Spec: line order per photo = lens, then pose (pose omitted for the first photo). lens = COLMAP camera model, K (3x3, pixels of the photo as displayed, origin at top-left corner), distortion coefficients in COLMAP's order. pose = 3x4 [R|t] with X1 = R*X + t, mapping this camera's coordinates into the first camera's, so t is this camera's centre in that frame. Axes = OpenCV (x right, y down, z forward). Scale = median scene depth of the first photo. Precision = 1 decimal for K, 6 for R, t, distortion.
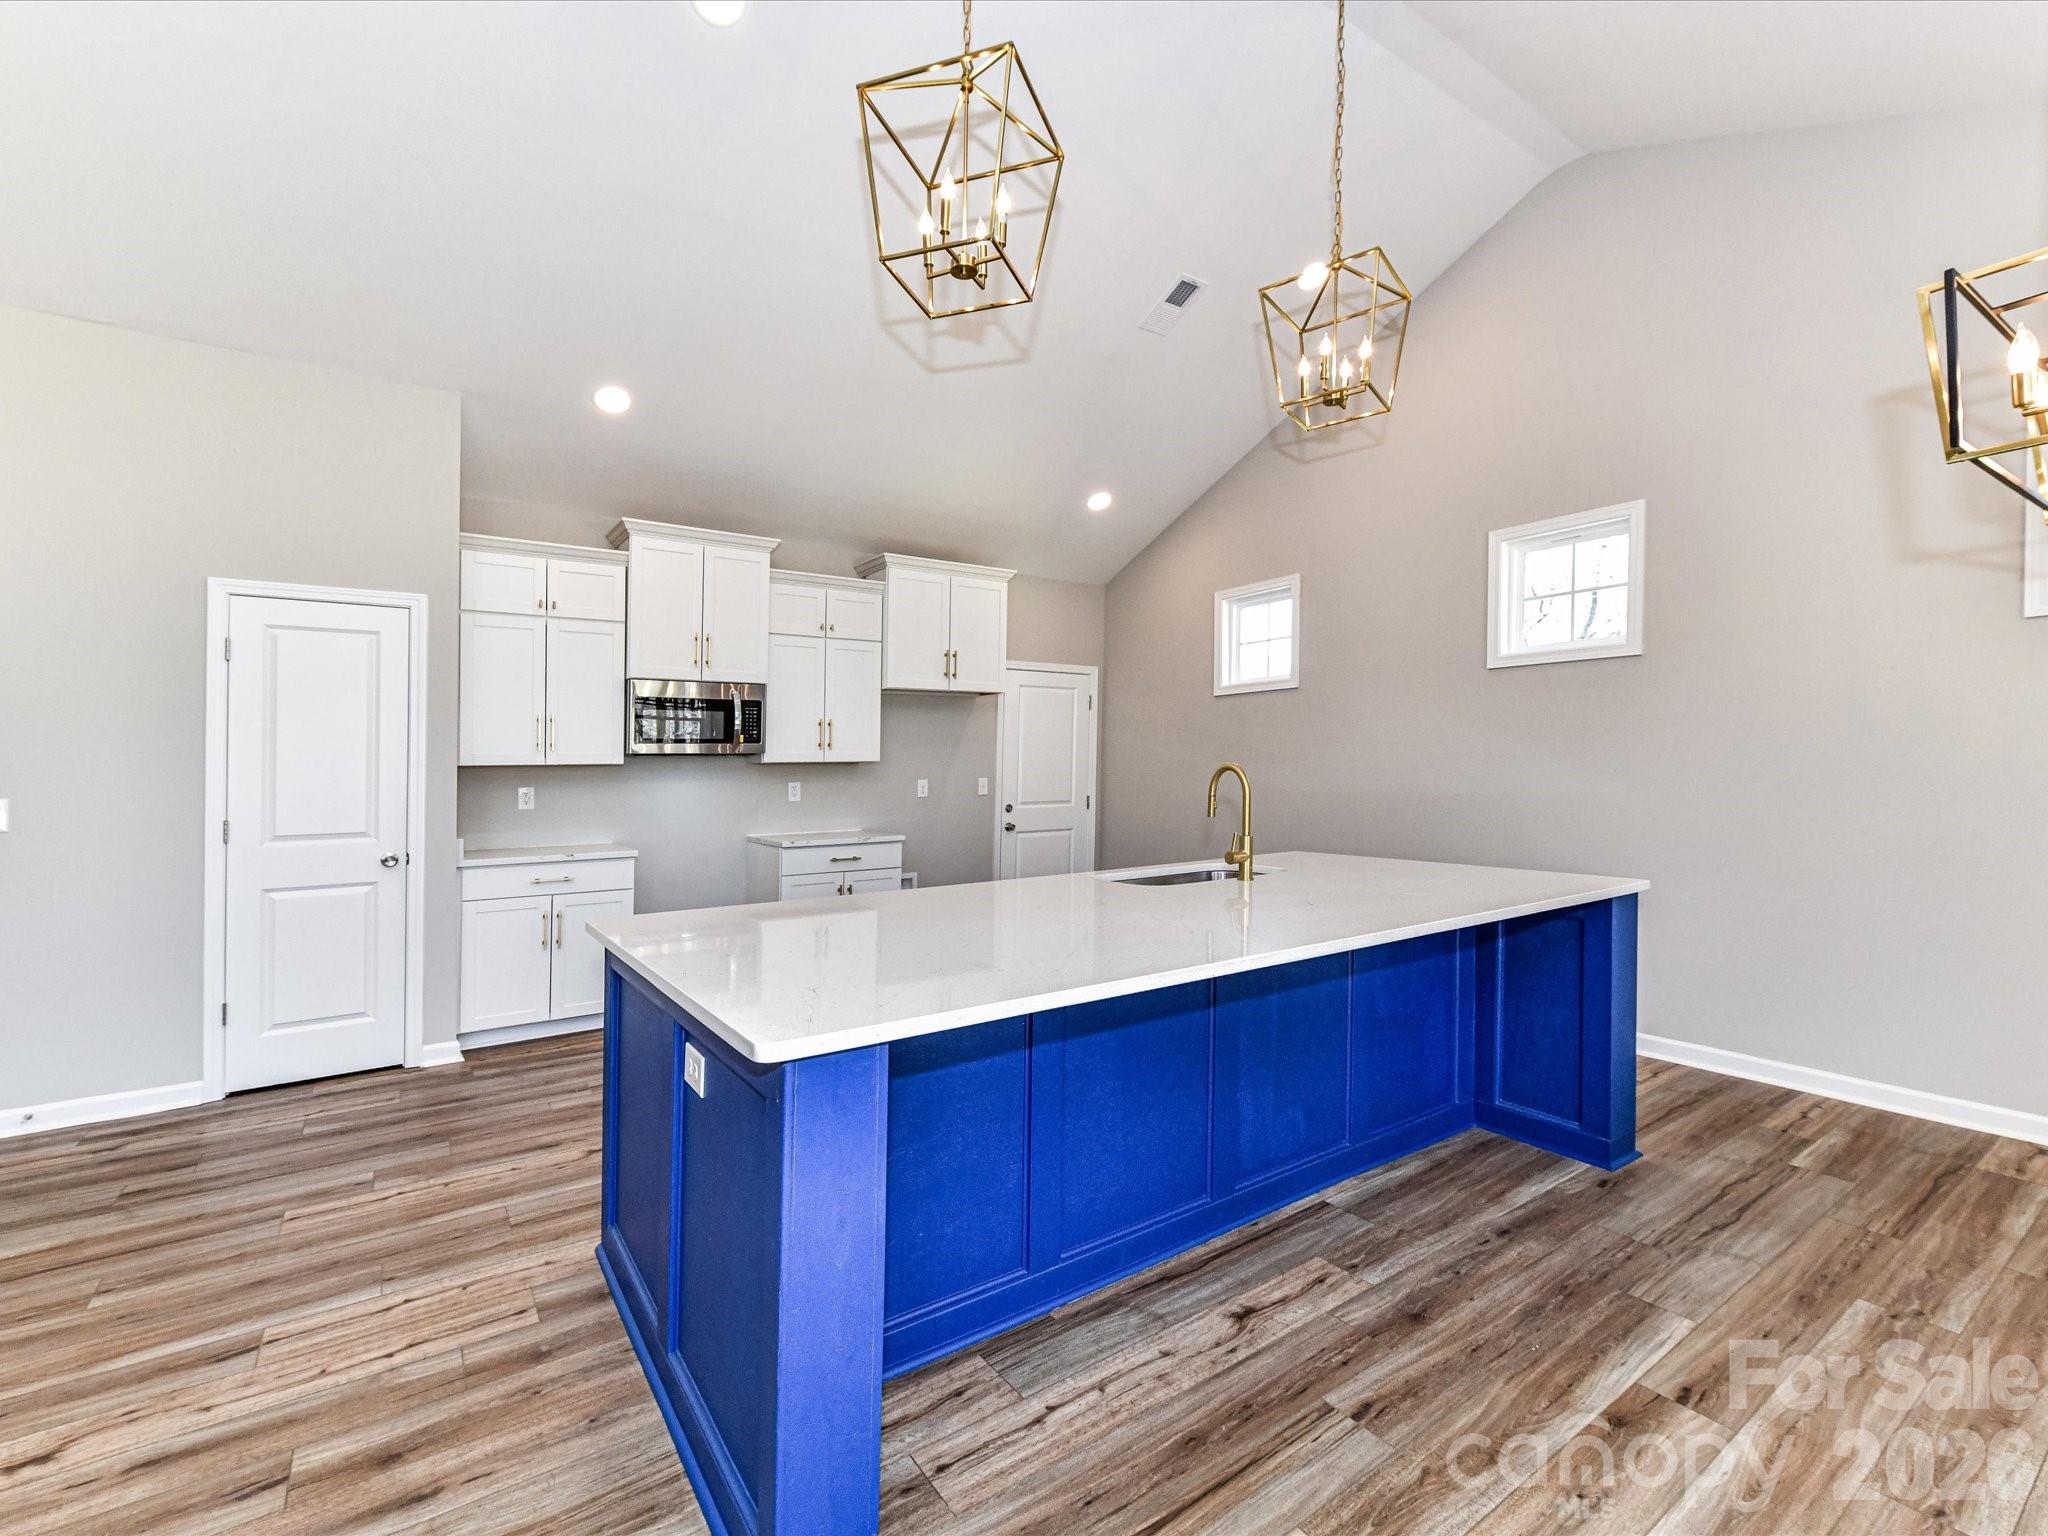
lens RADIAL K [[917.0, 0, 1018.7], [0, 917.0, 779.0], [0, 0, 1]] dist [0.010130, -0.003679]
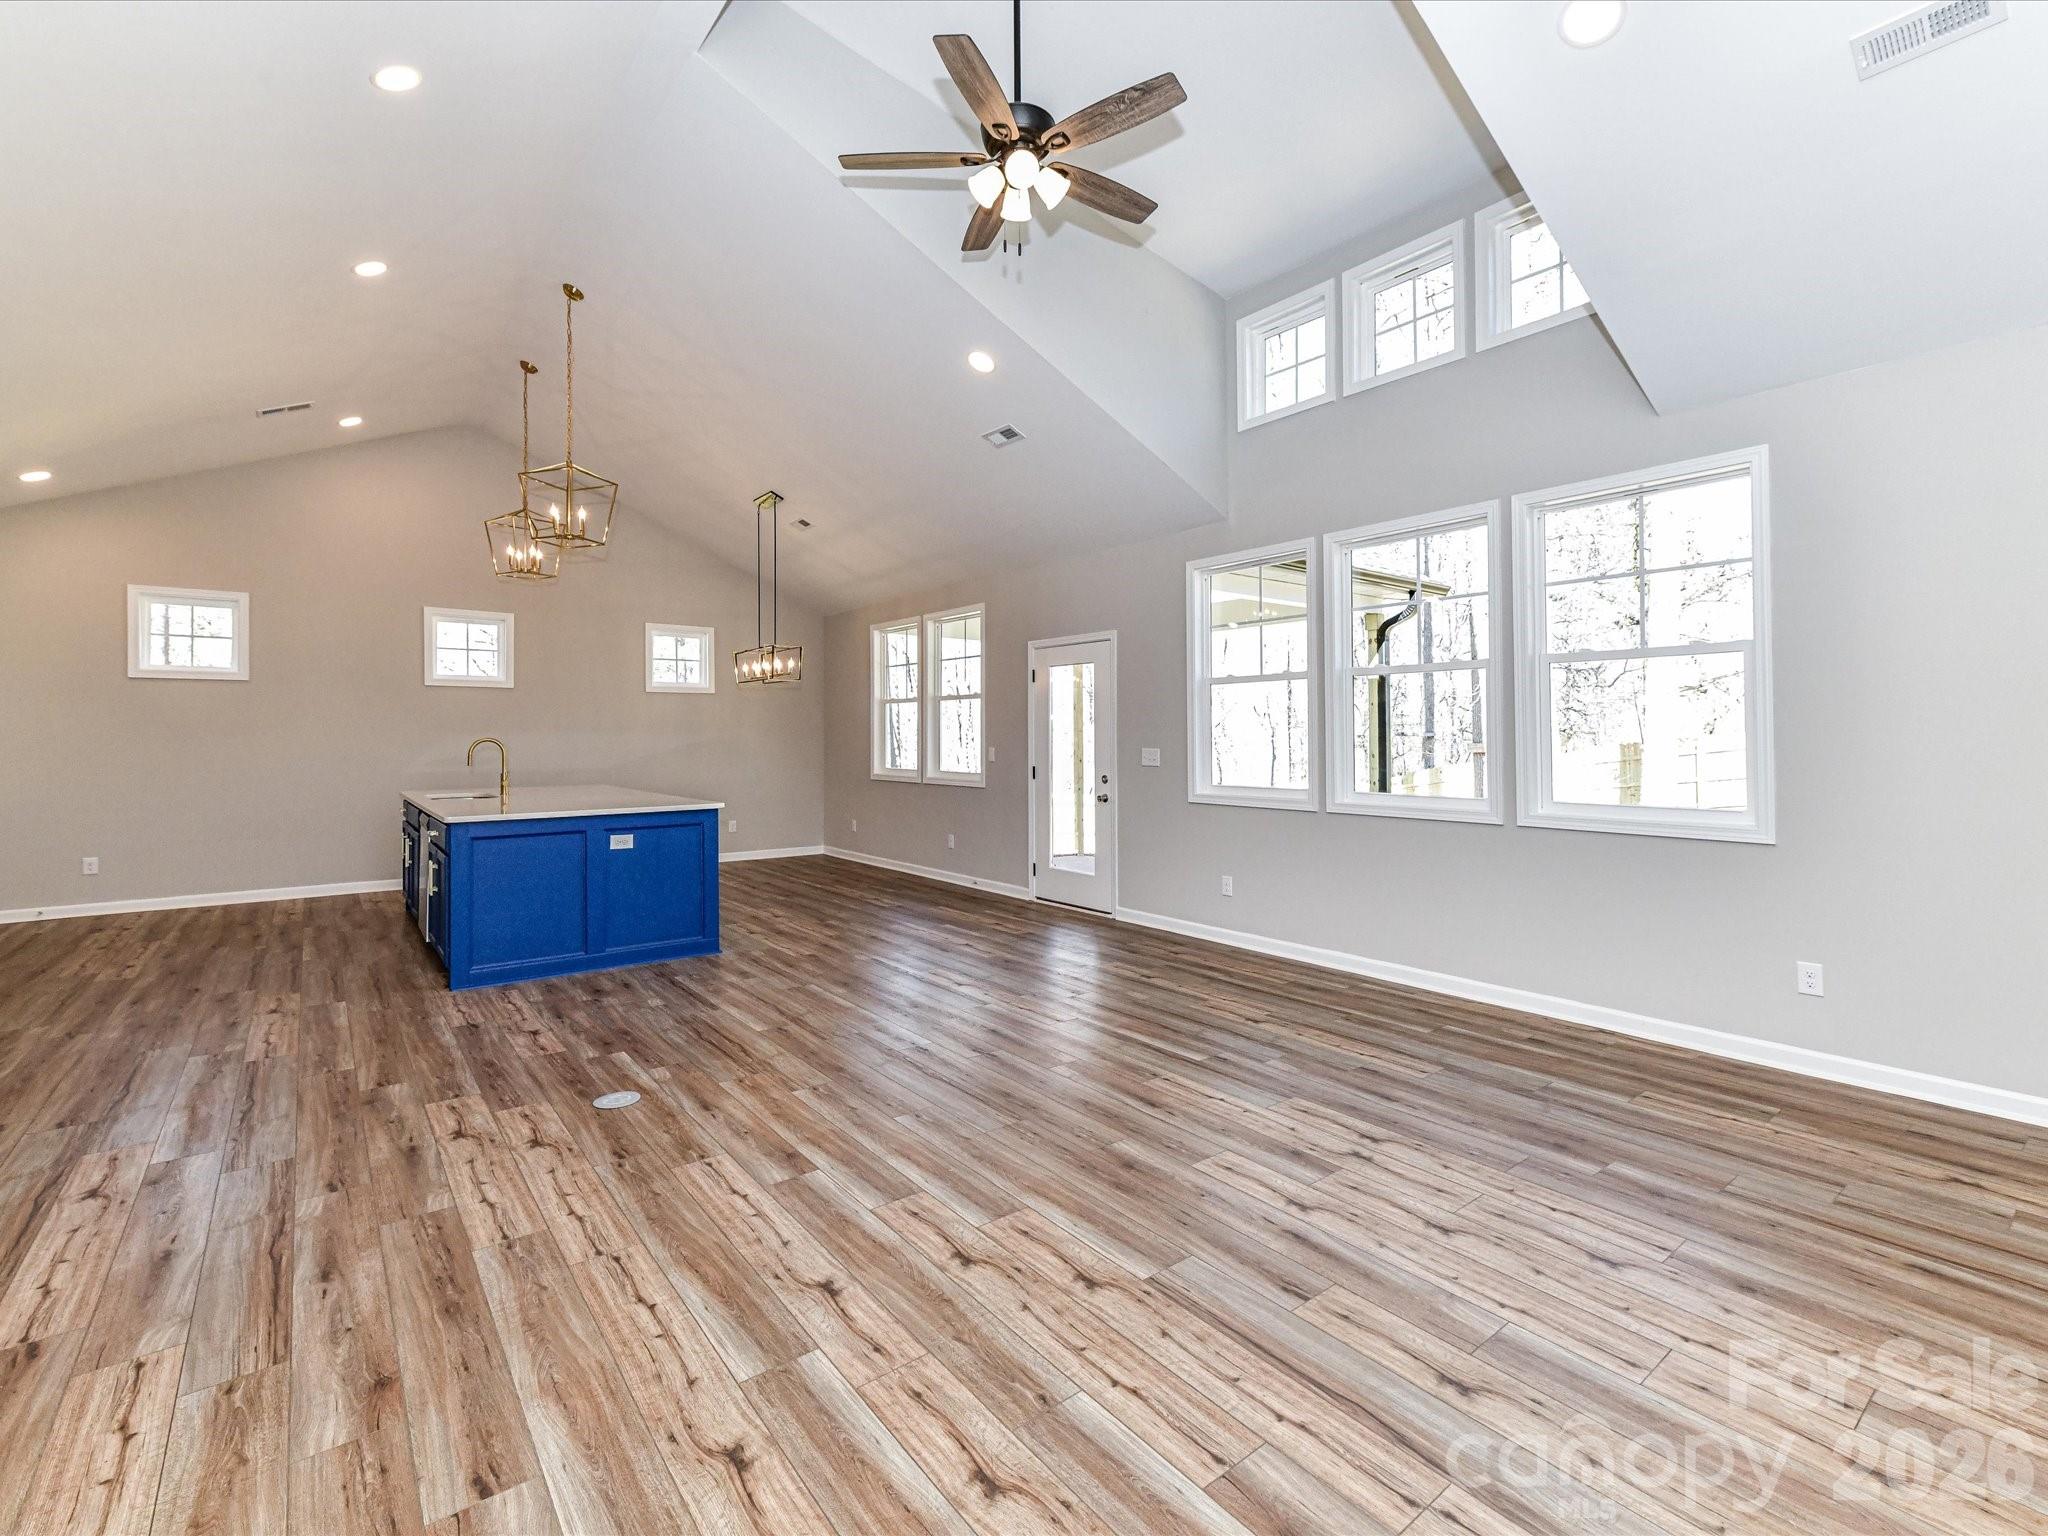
lens RADIAL K [[917.0, 0, 1041.8], [0, 917.0, 744.9], [0, 0, 1]] dist [0.010130, -0.003679]
pose [[-0.067439, 0.002048, 0.997721, -1.905864], [0.014208, 0.999898, -0.001092, 0.016655], [-0.997622, 0.014102, -0.067461, -0.072353]]
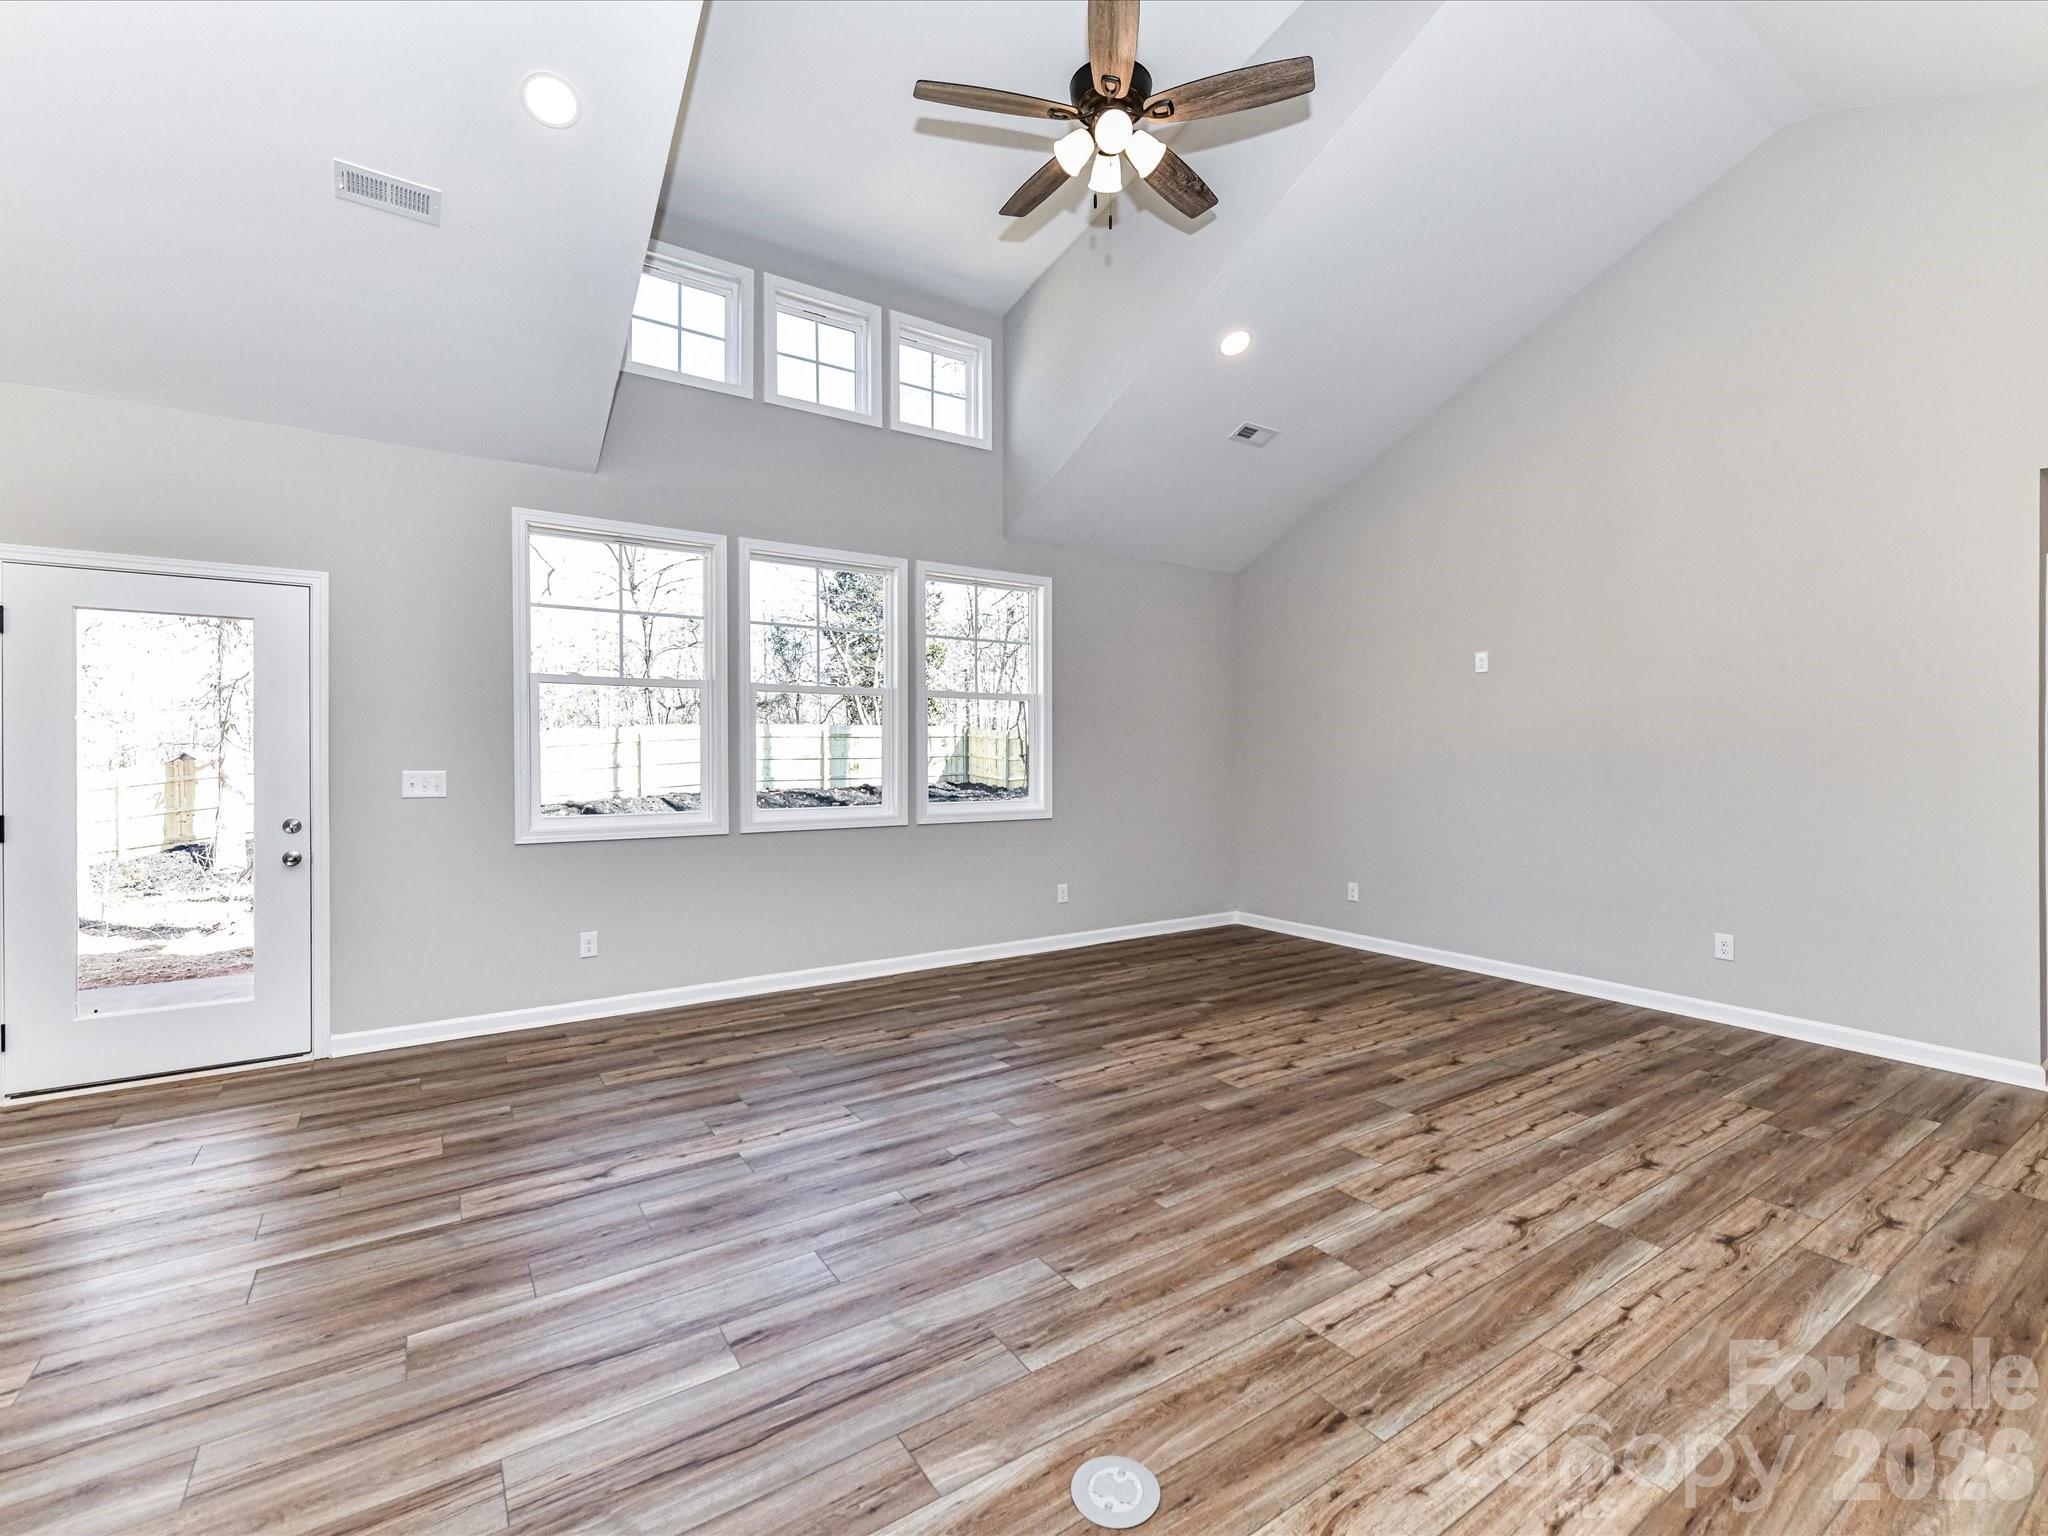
lens RADIAL K [[917.0, 0, 1023.0], [0, 917.0, 770.6], [0, 0, 1]] dist [0.010130, -0.003679]
pose [[-0.999816, 0.012630, 0.014430, -0.794638], [0.013043, 0.999496, 0.028954, -0.000797], [-0.014057, 0.029137, -0.999477, 0.838707]]
